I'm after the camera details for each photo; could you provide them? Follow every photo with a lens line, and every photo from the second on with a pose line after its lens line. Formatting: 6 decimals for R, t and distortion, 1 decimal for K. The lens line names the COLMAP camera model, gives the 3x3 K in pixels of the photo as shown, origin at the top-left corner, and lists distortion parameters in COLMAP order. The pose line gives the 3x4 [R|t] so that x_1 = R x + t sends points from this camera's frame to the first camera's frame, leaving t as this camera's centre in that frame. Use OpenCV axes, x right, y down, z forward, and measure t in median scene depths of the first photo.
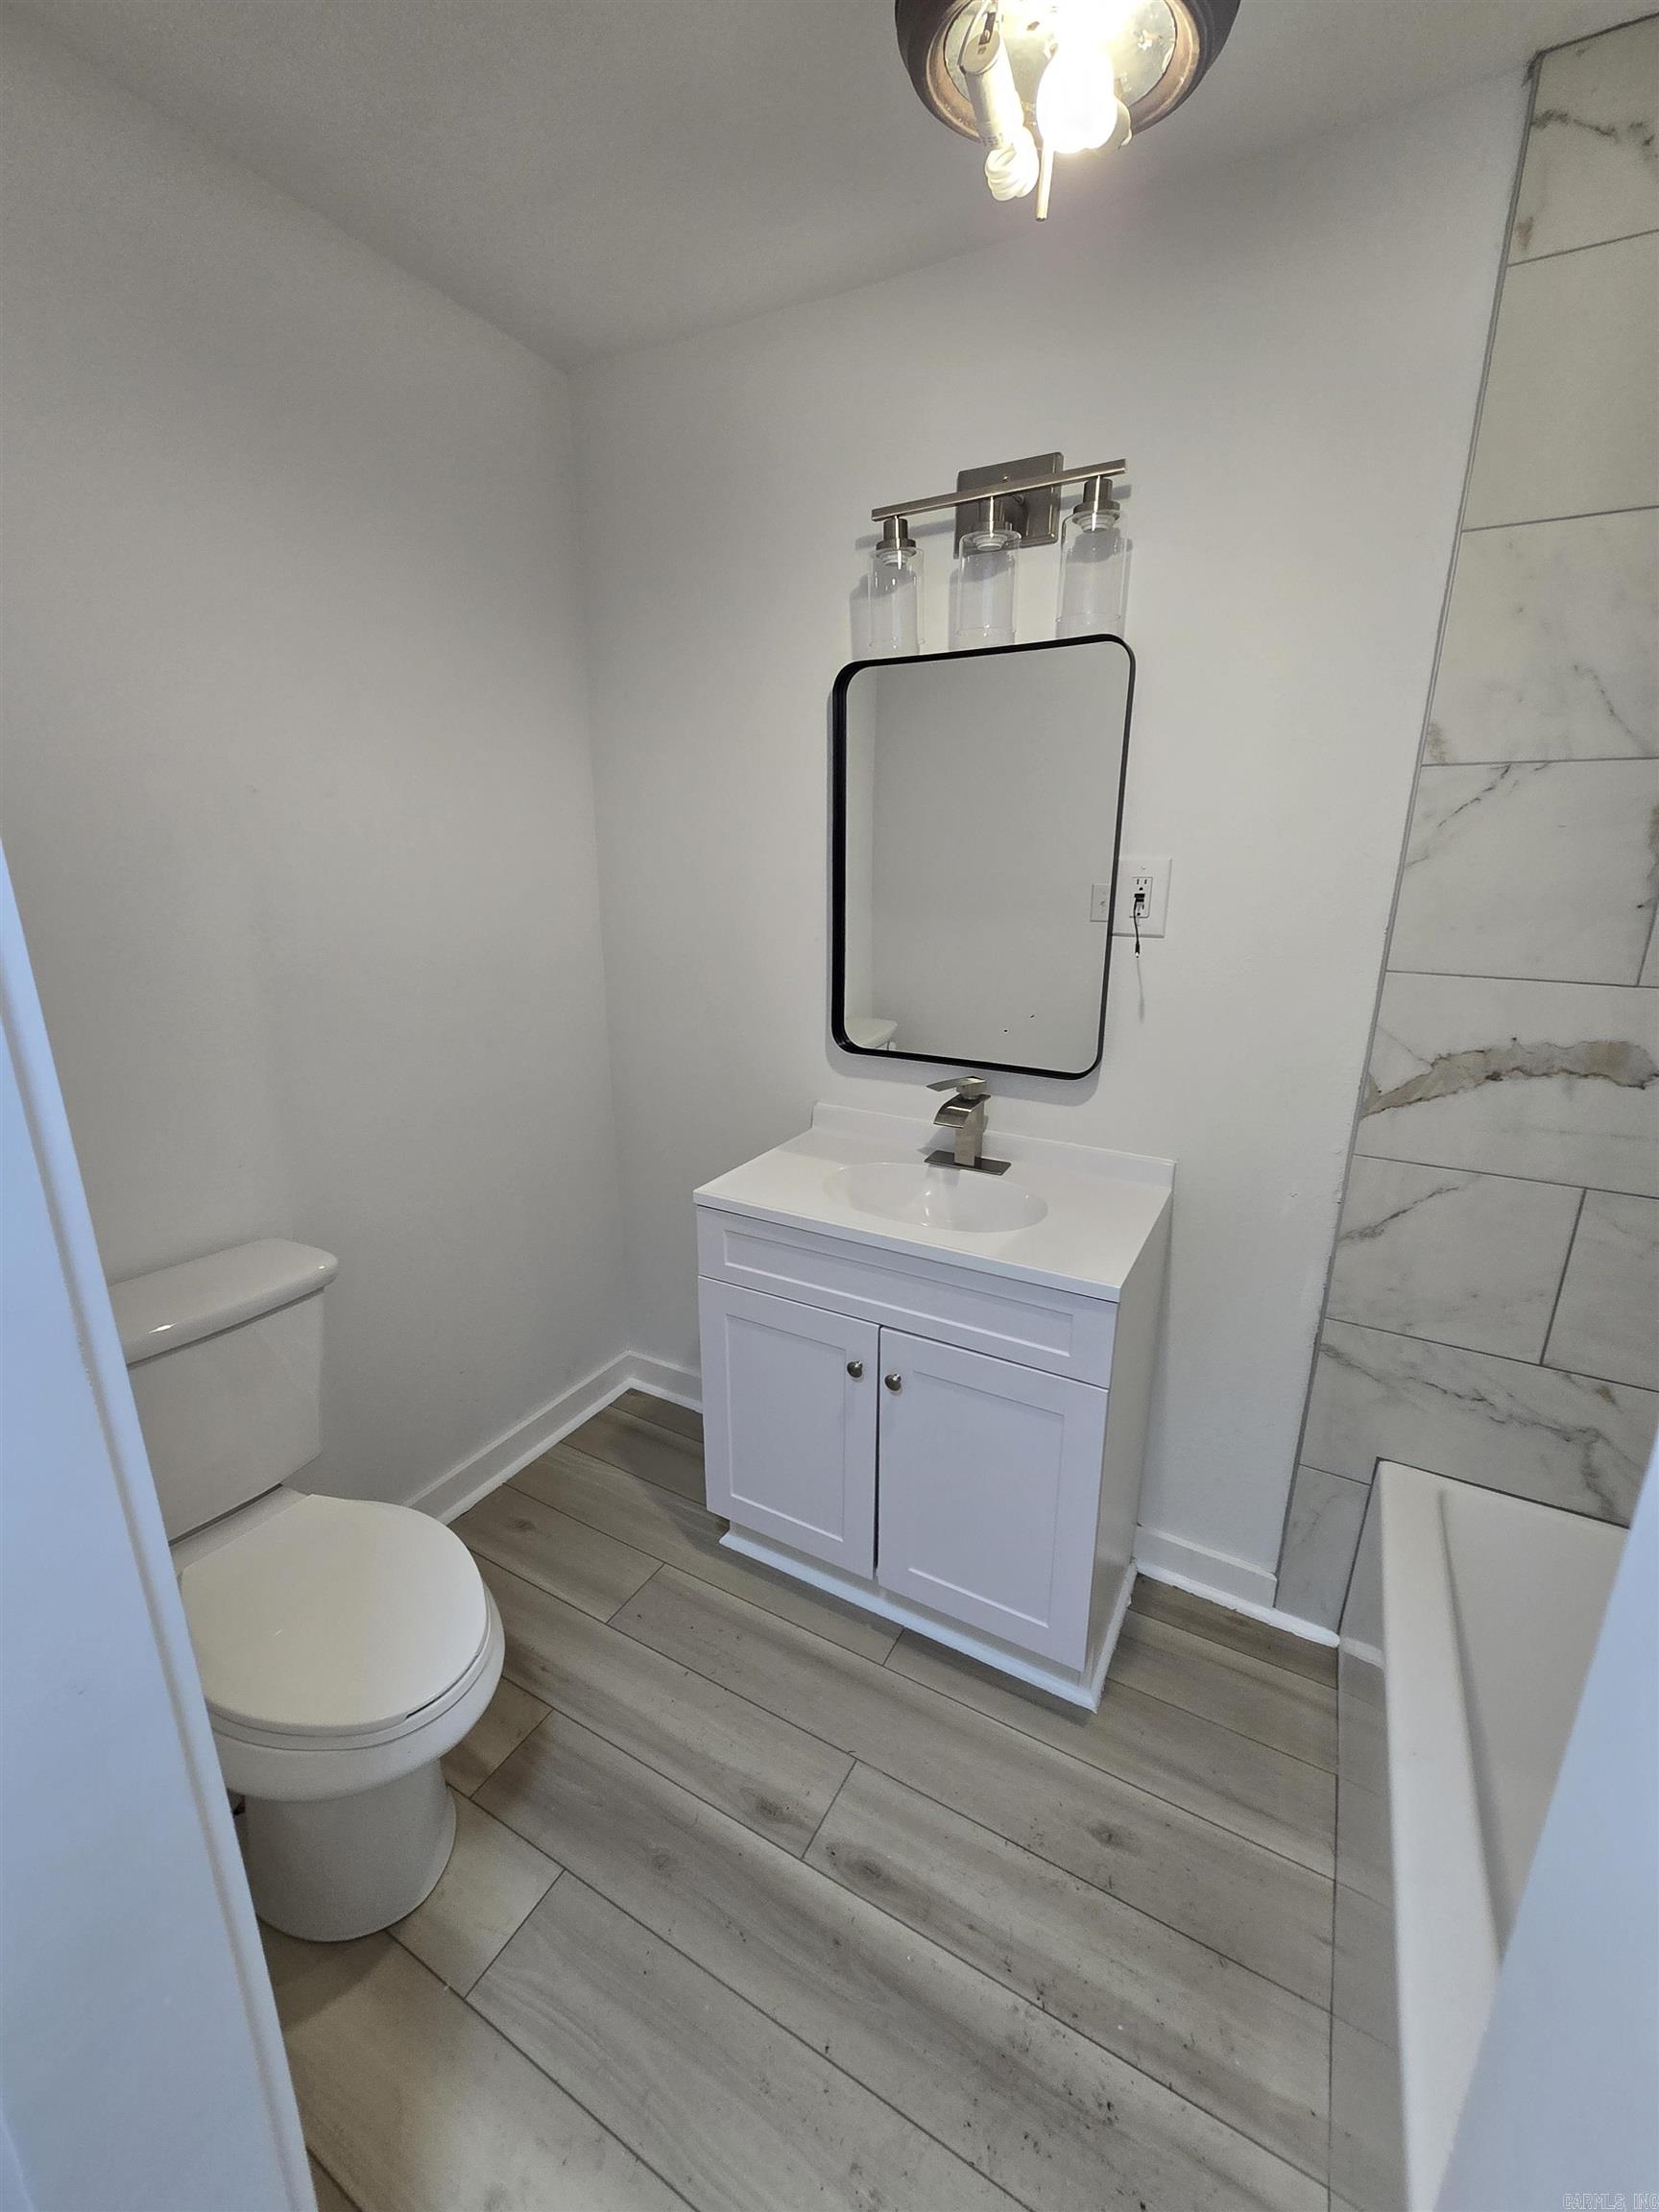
lens RADIAL K [[907.1, 0, 814.1], [0, 907.1, 1099.6], [0, 0, 1]] dist [-0.009370, 0.004852]
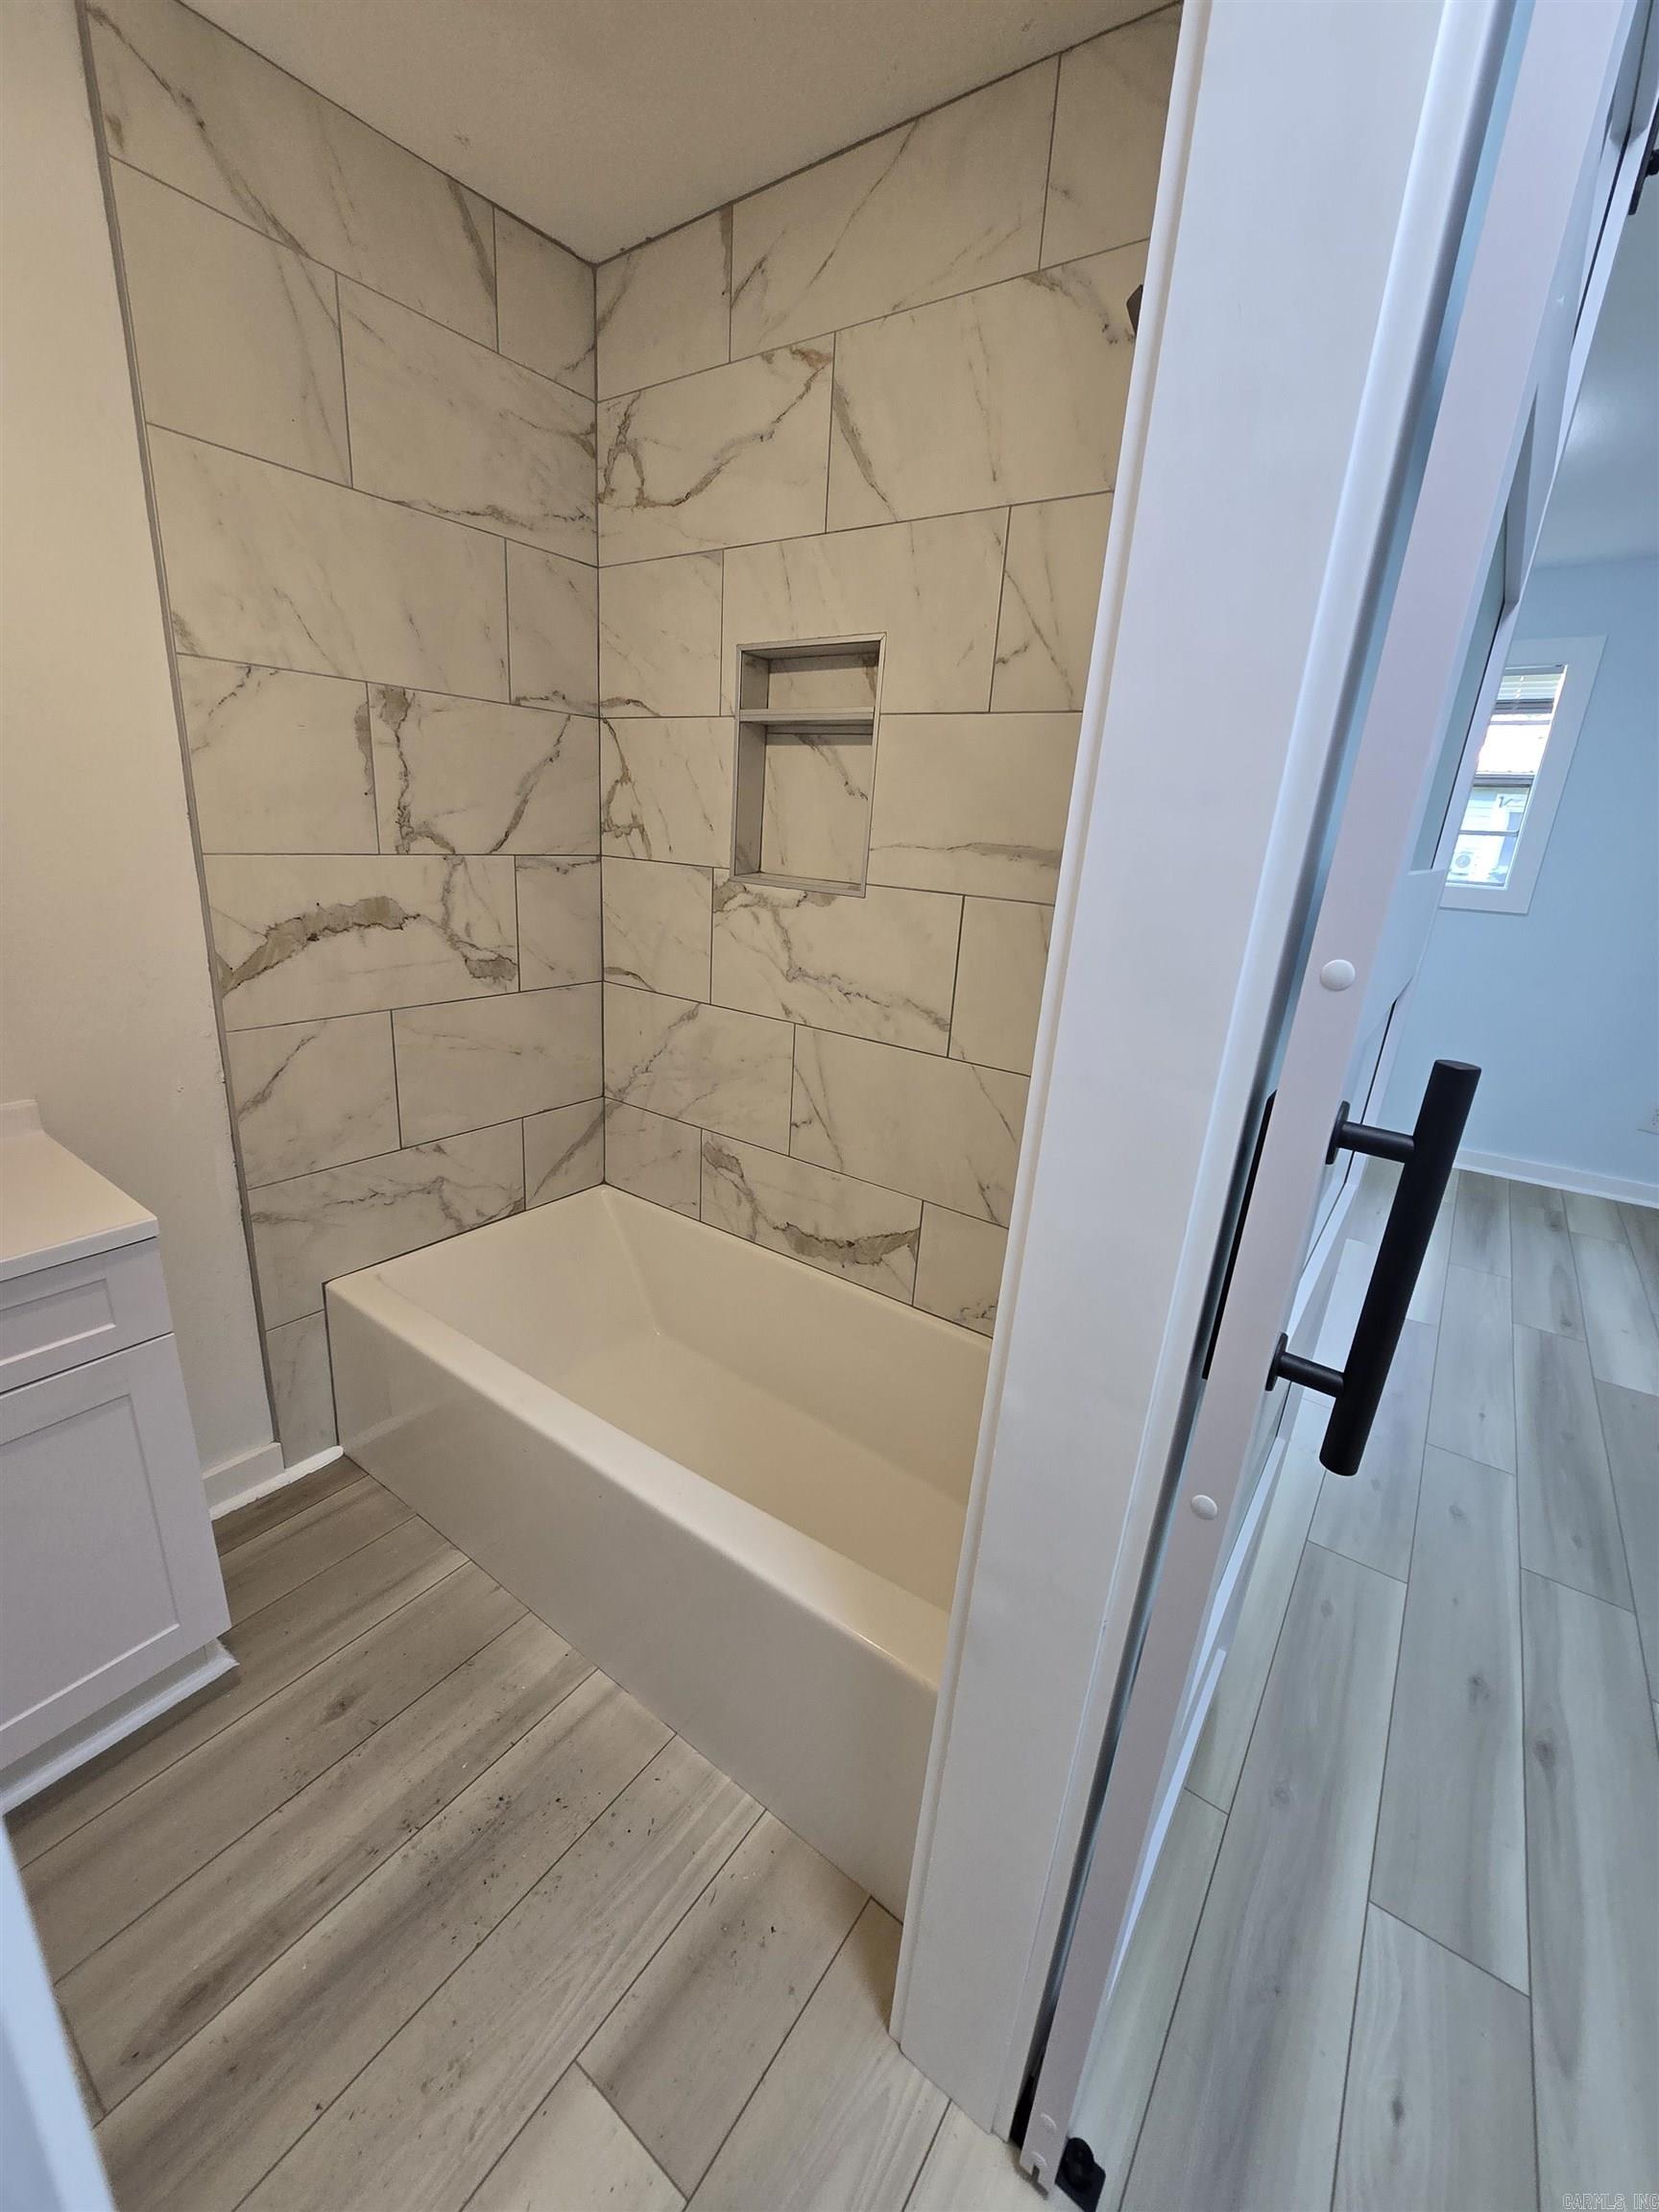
lens RADIAL K [[907.1, 0, 814.1], [0, 907.1, 1099.6], [0, 0, 1]] dist [-0.009370, 0.004852]
pose [[0.116228, -0.300292, 0.946740, -0.384748], [0.204984, 0.939931, 0.272967, -0.014952], [-0.971840, 0.162340, 0.170801, 0.177124]]
